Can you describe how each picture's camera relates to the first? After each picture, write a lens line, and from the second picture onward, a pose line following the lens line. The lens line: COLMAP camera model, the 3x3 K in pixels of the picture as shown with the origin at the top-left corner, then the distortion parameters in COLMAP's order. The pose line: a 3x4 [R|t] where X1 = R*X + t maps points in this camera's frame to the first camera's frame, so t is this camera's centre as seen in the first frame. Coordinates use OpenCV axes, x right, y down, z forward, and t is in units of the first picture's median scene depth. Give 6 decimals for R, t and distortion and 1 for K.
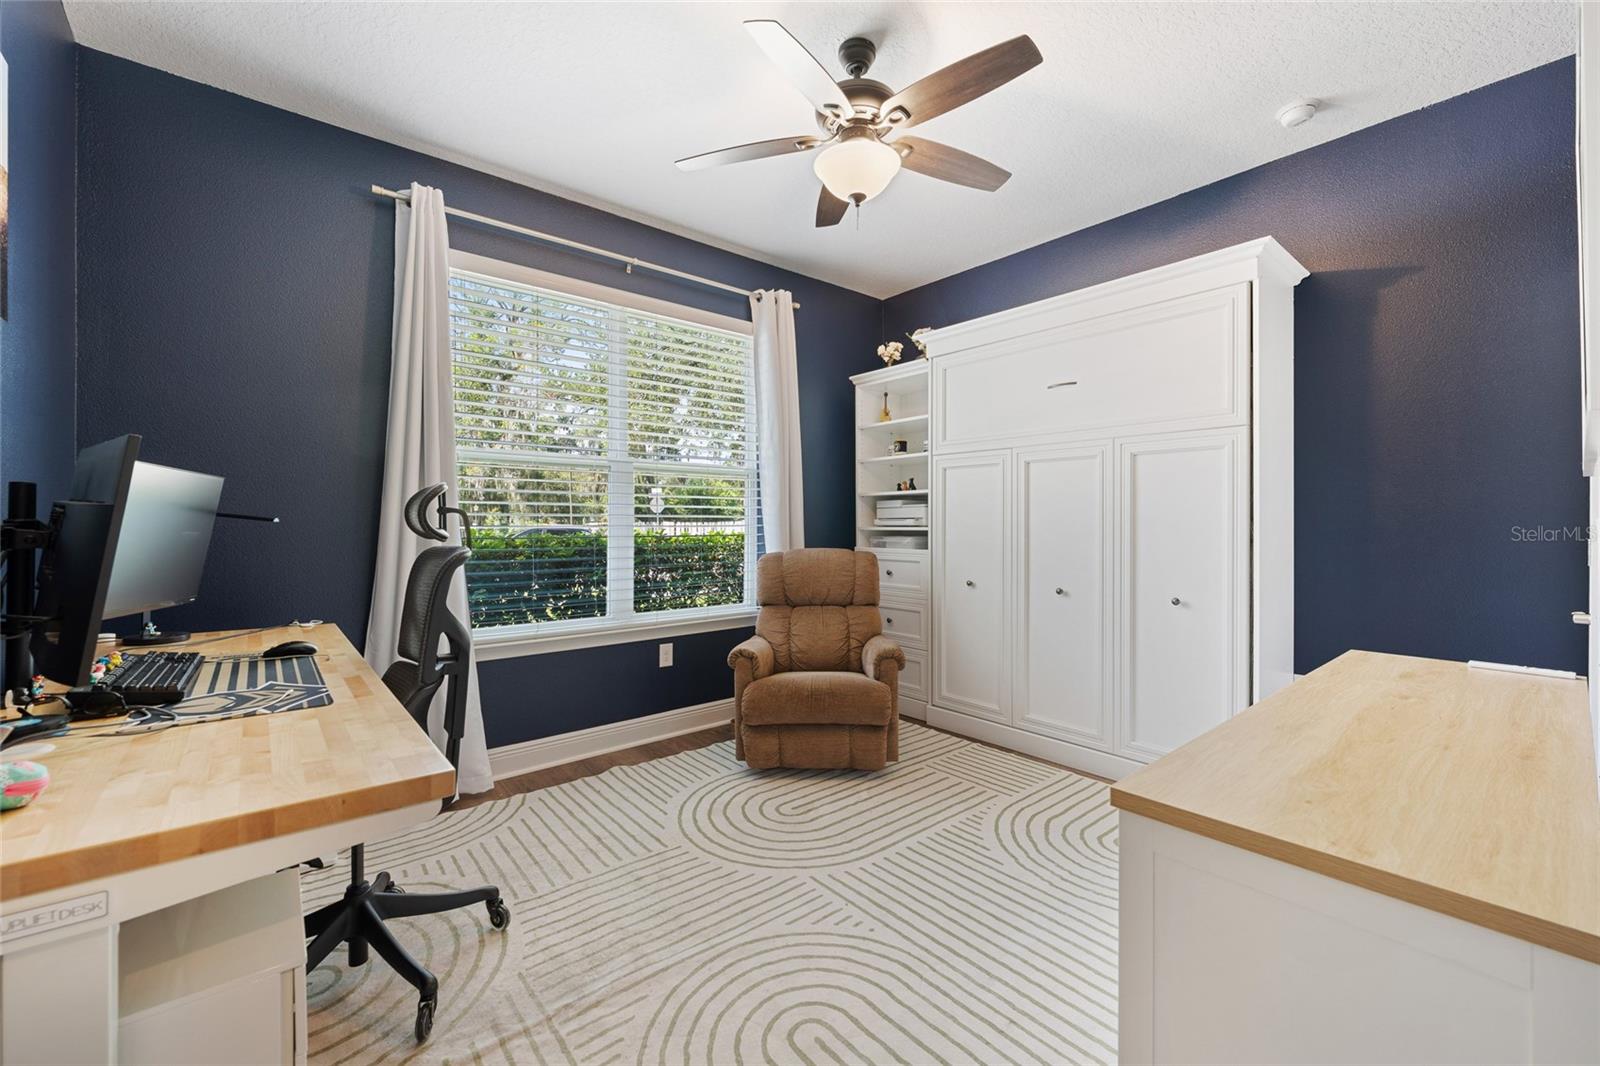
lens RADIAL K [[651.6, 0, 803.3], [0, 651.6, 520.5], [0, 0, 1]] dist [0.002338, -0.001629]
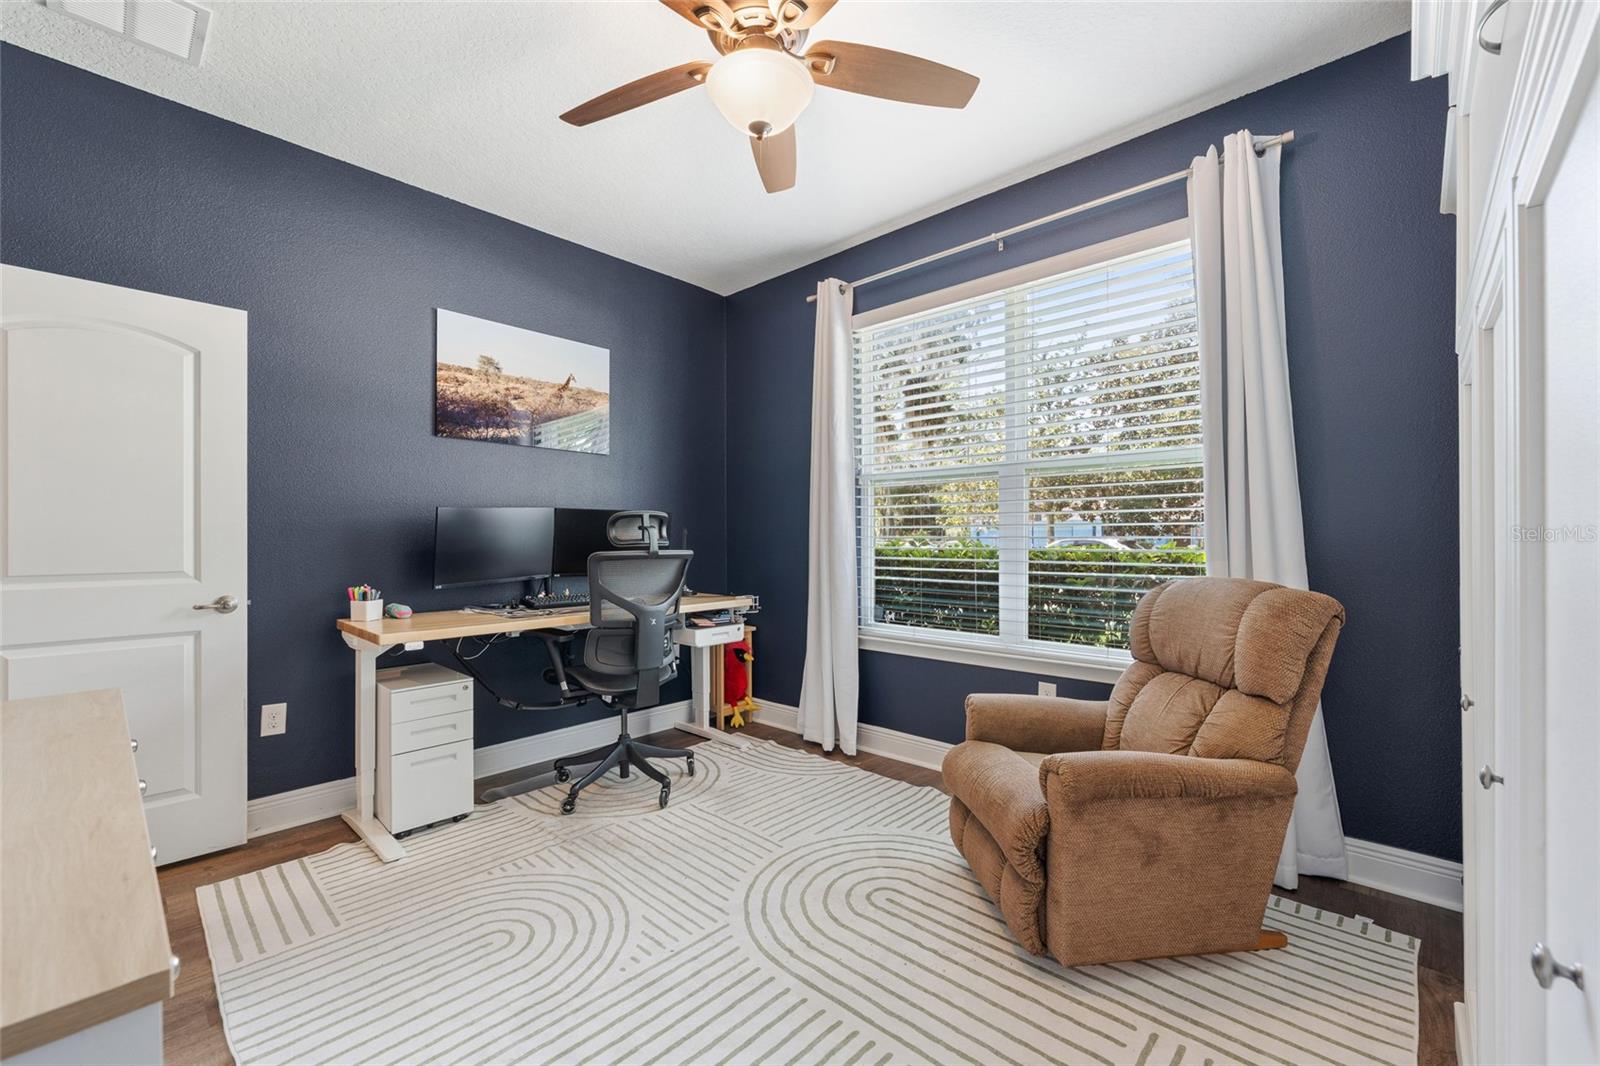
lens RADIAL K [[651.6, 0, 802.2], [0, 651.6, 541.1], [0, 0, 1]] dist [0.002338, -0.001629]
pose [[0.123109, 0.008744, -0.992355, 0.707636], [0.009523, 0.999905, 0.009992, 0.001410], [0.992347, -0.010681, 0.123014, 0.762365]]
